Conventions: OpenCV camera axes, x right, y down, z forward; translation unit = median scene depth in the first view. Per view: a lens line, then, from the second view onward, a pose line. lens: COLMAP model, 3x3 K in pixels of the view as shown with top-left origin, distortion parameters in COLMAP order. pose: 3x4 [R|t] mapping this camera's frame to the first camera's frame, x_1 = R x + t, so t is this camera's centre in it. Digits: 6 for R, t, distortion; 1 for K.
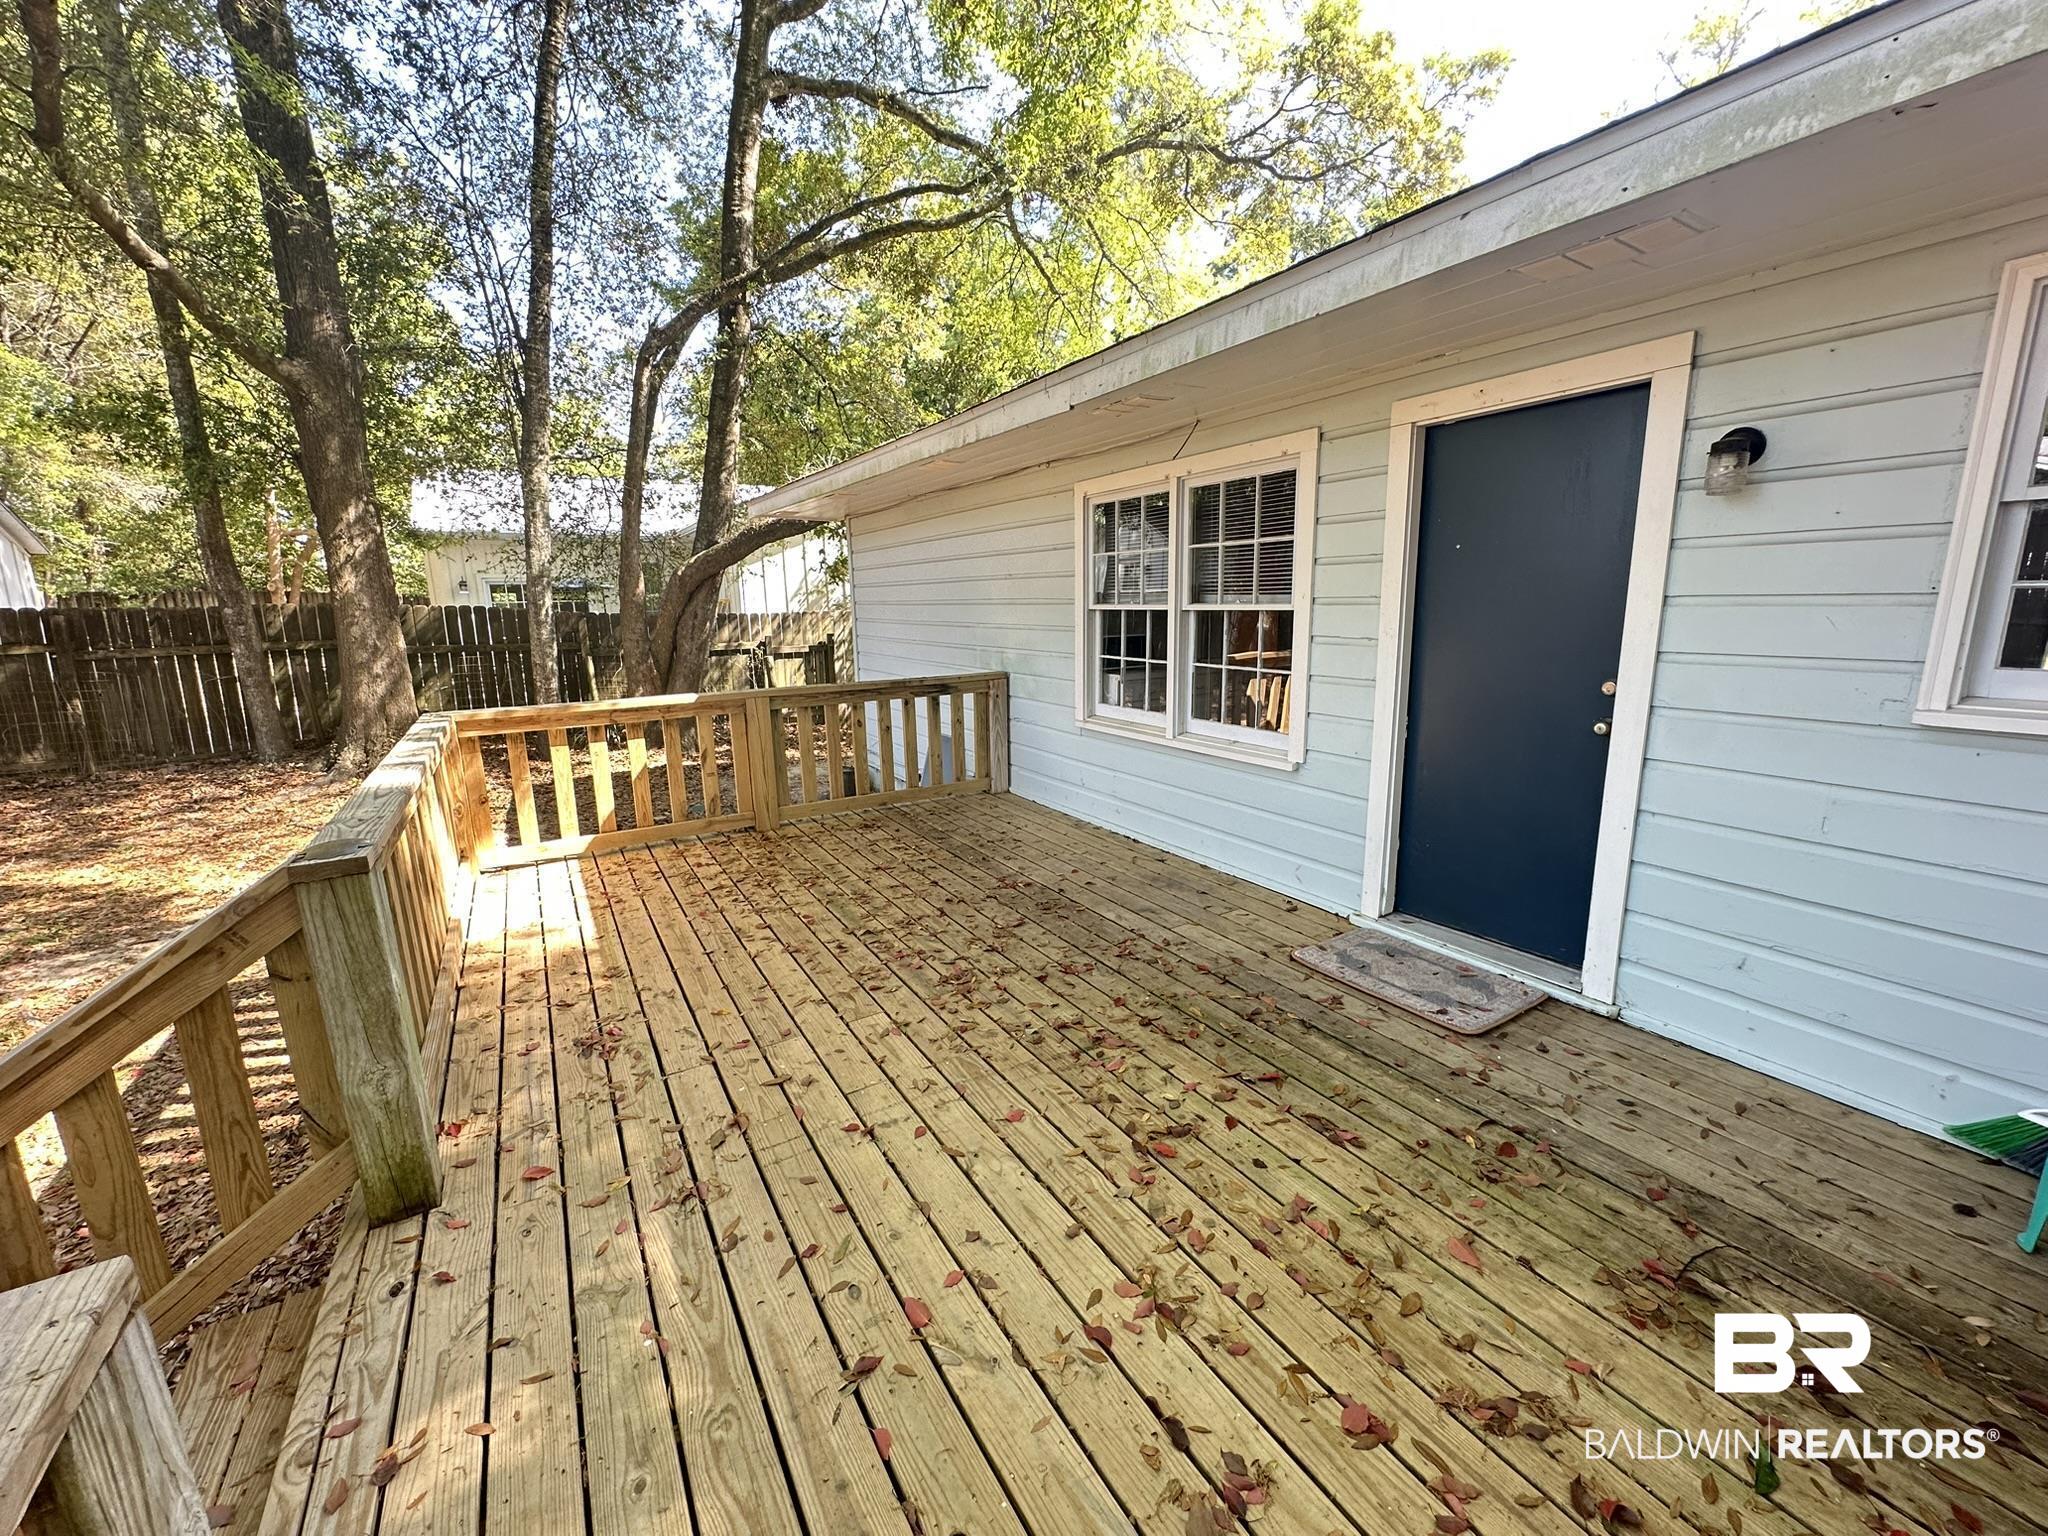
lens RADIAL K [[818.9, 0, 1025.1], [0, 818.9, 762.5], [0, 0, 1]] dist [0.001485, -0.000586]
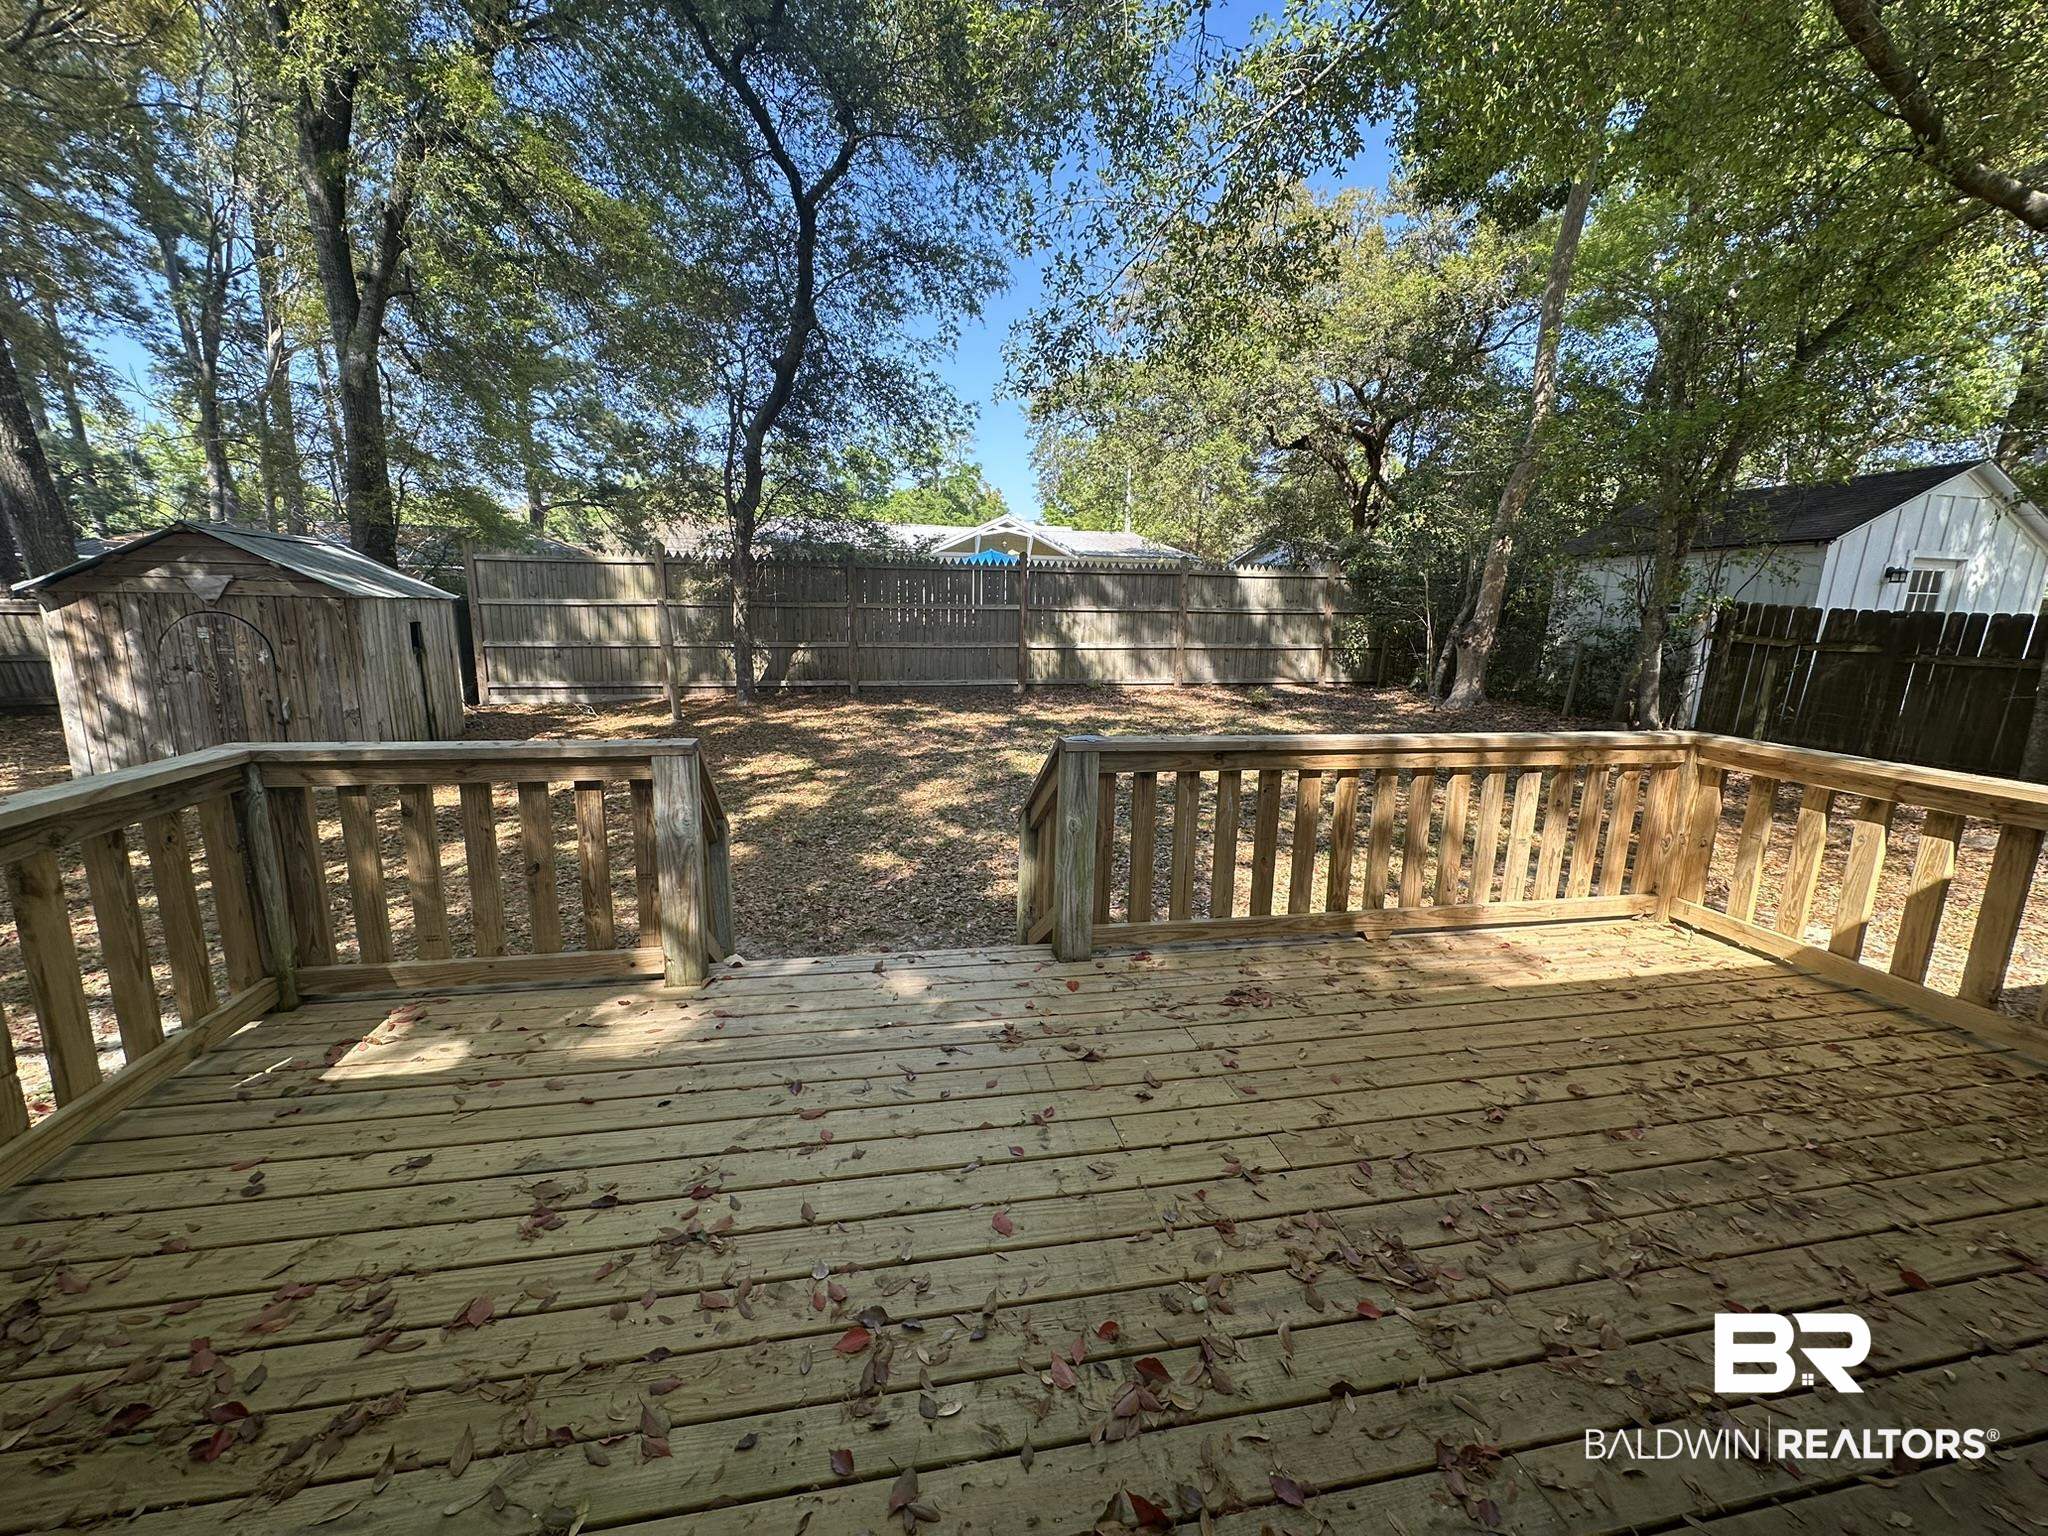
lens RADIAL K [[815.8, 0, 1024.0], [0, 815.8, 768.0], [0, 0, 1]] dist [-0.001052, -0.000246]
pose [[-0.346386, 0.199284, -0.916680, 0.369137], [-0.200462, 0.938879, 0.279859, -0.135295], [0.916423, 0.280699, -0.285265, 0.647984]]
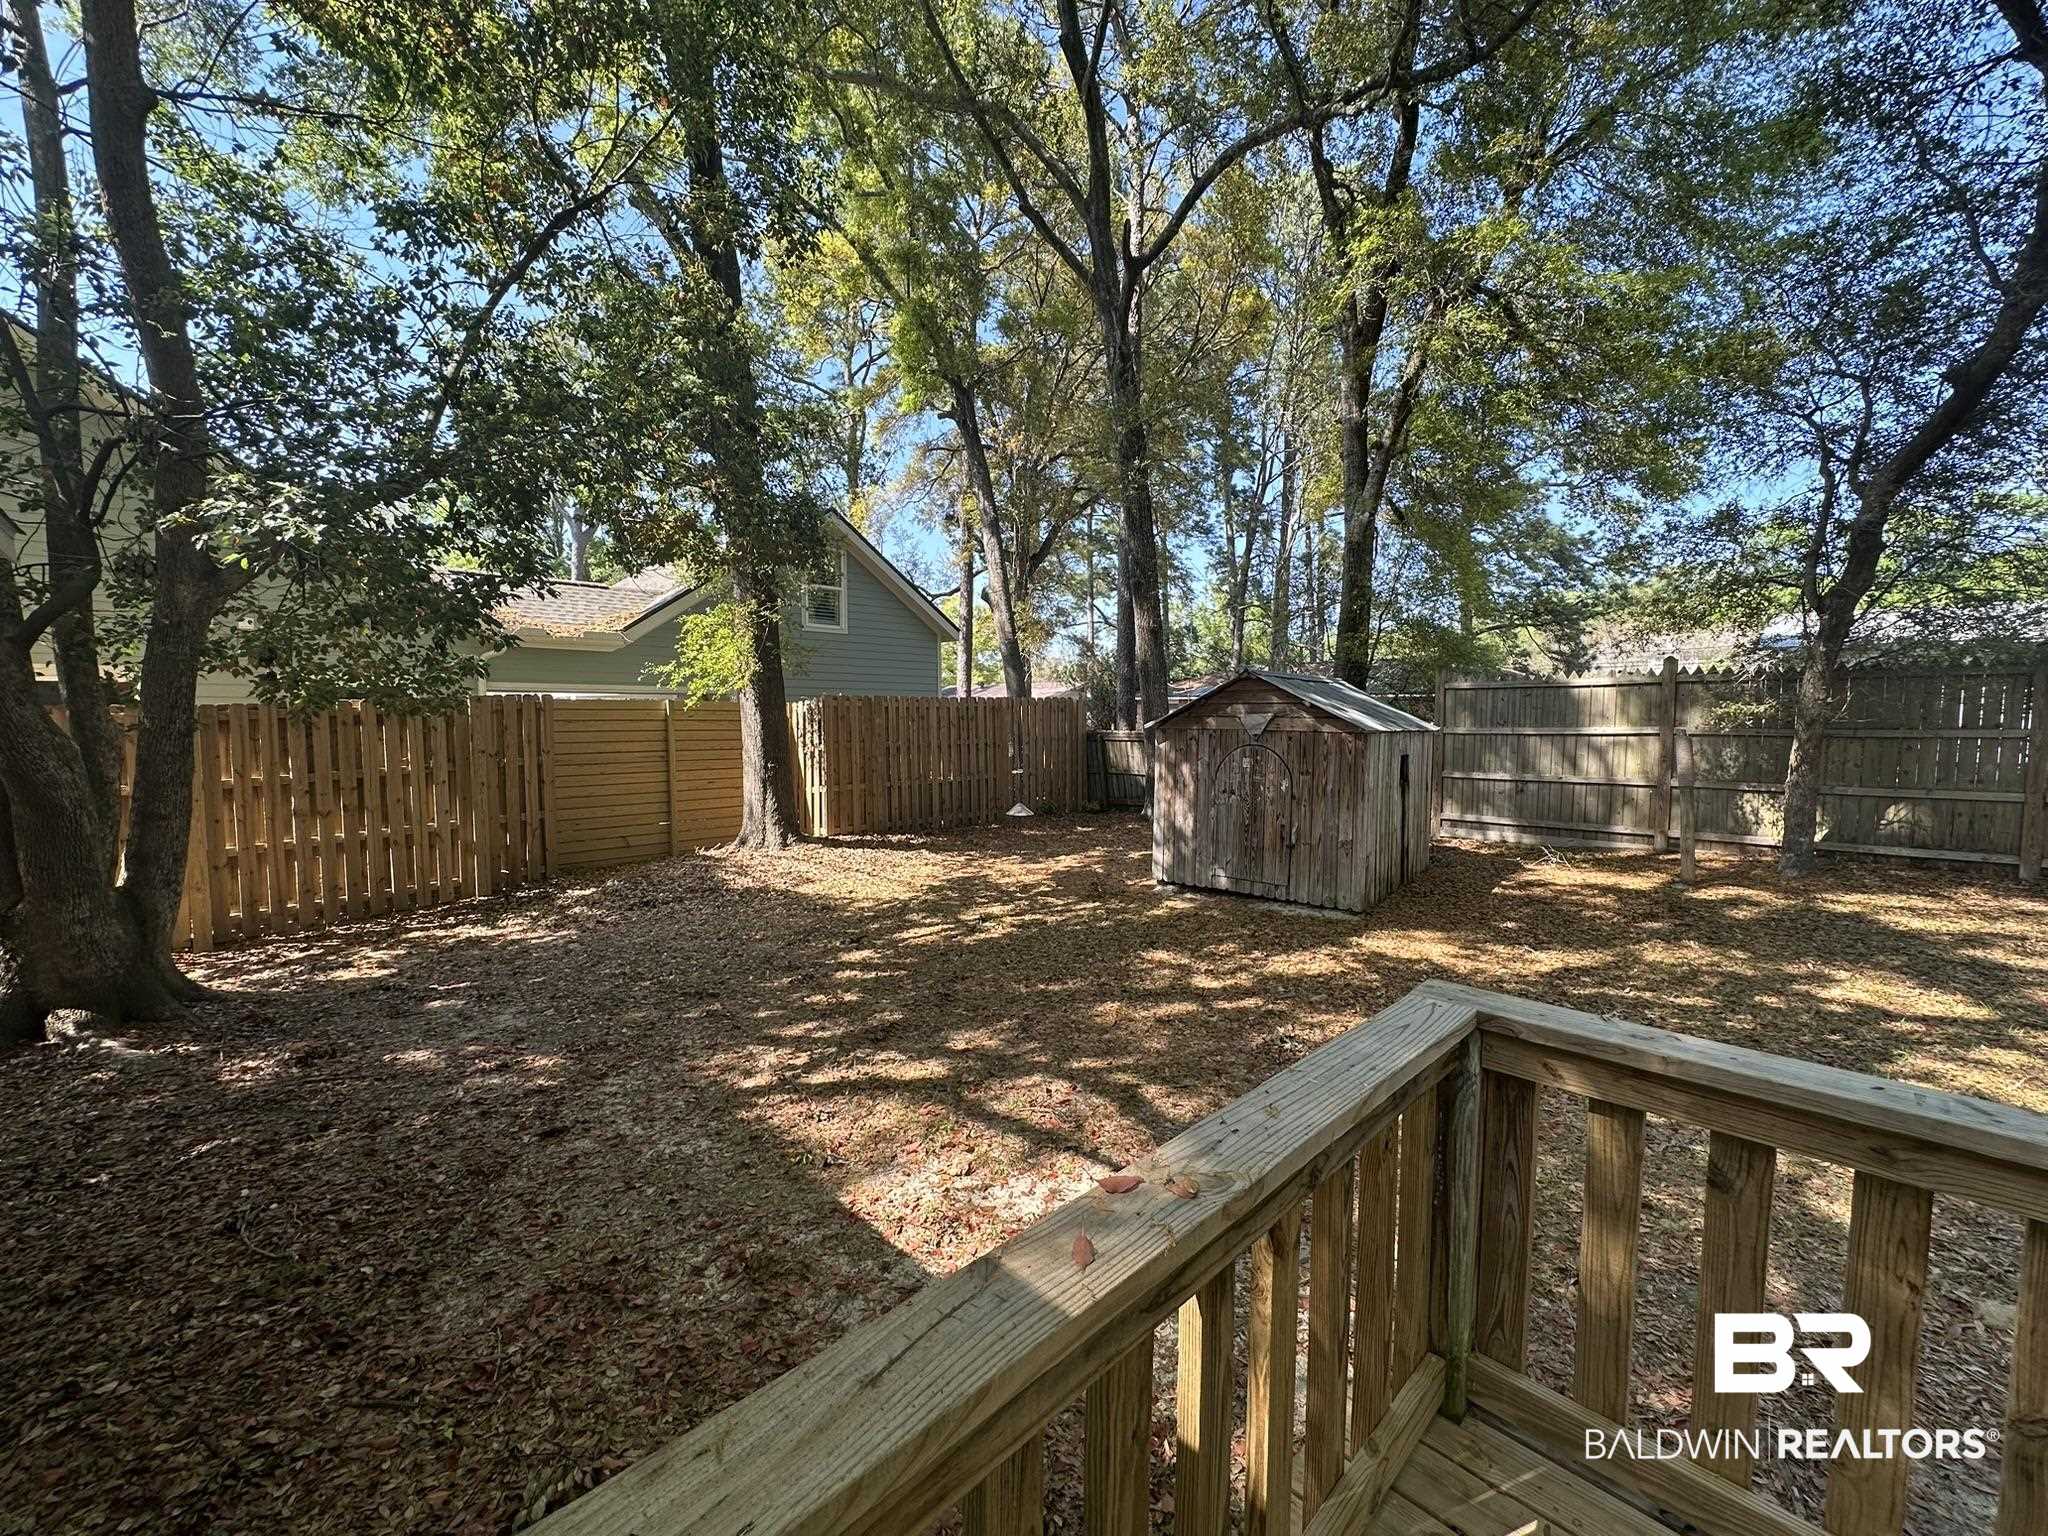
lens RADIAL K [[815.8, 0, 1024.0], [0, 815.8, 768.0], [0, 0, 1]] dist [-0.001052, -0.000246]
pose [[-0.974791, 0.033269, -0.220628, 0.297665], [-0.026640, 0.964393, 0.263128, -0.065212], [0.221526, 0.262373, -0.939195, 0.201263]]
